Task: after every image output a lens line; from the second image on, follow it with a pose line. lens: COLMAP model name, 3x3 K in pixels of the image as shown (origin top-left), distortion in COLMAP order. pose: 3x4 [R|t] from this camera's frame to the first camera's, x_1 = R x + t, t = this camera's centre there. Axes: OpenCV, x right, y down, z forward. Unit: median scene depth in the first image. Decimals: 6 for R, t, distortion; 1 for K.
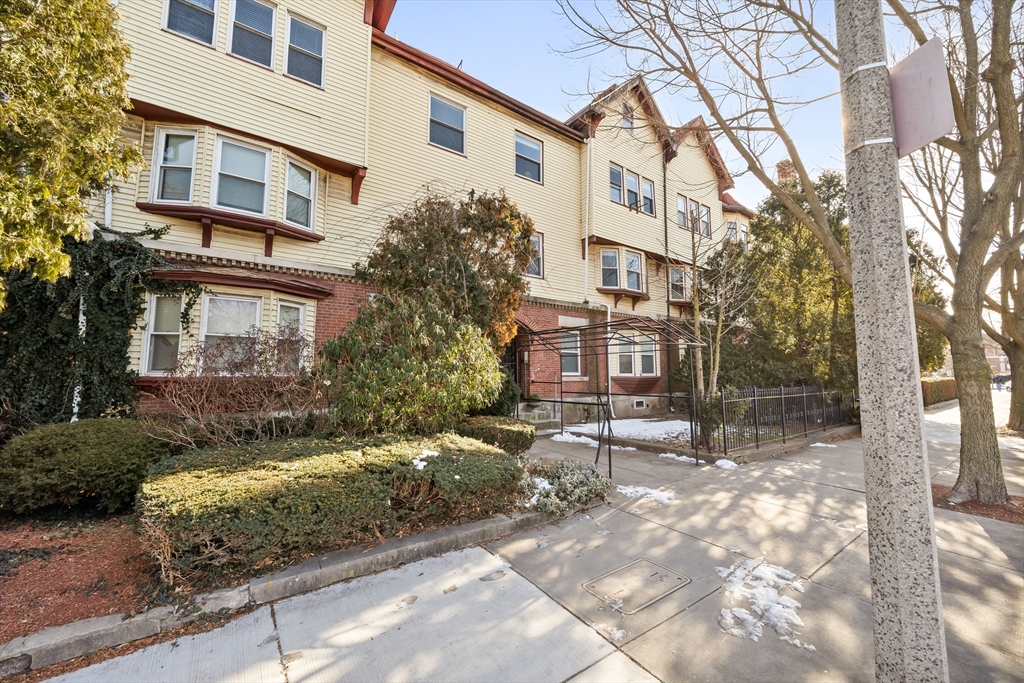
lens RADIAL K [[382.3, 0, 512.0], [0, 382.3, 341.5], [0, 0, 1]] dist [-0.037958, 0.000085]
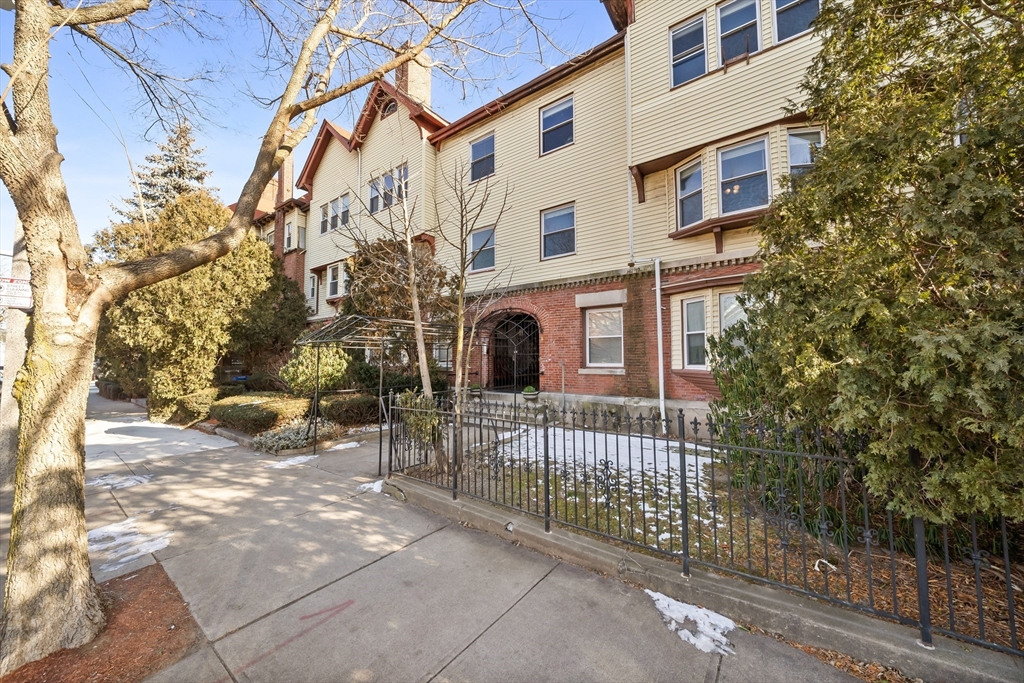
lens RADIAL K [[363.6, 0, 512.0], [0, 363.6, 341.5], [0, 0, 1]] dist [0.000798, 0.000039]
pose [[0.335359, -0.068619, -0.939588, 0.798083], [0.096943, 0.994563, -0.038033, 0.046708], [0.937089, -0.078332, 0.340188, 0.583951]]
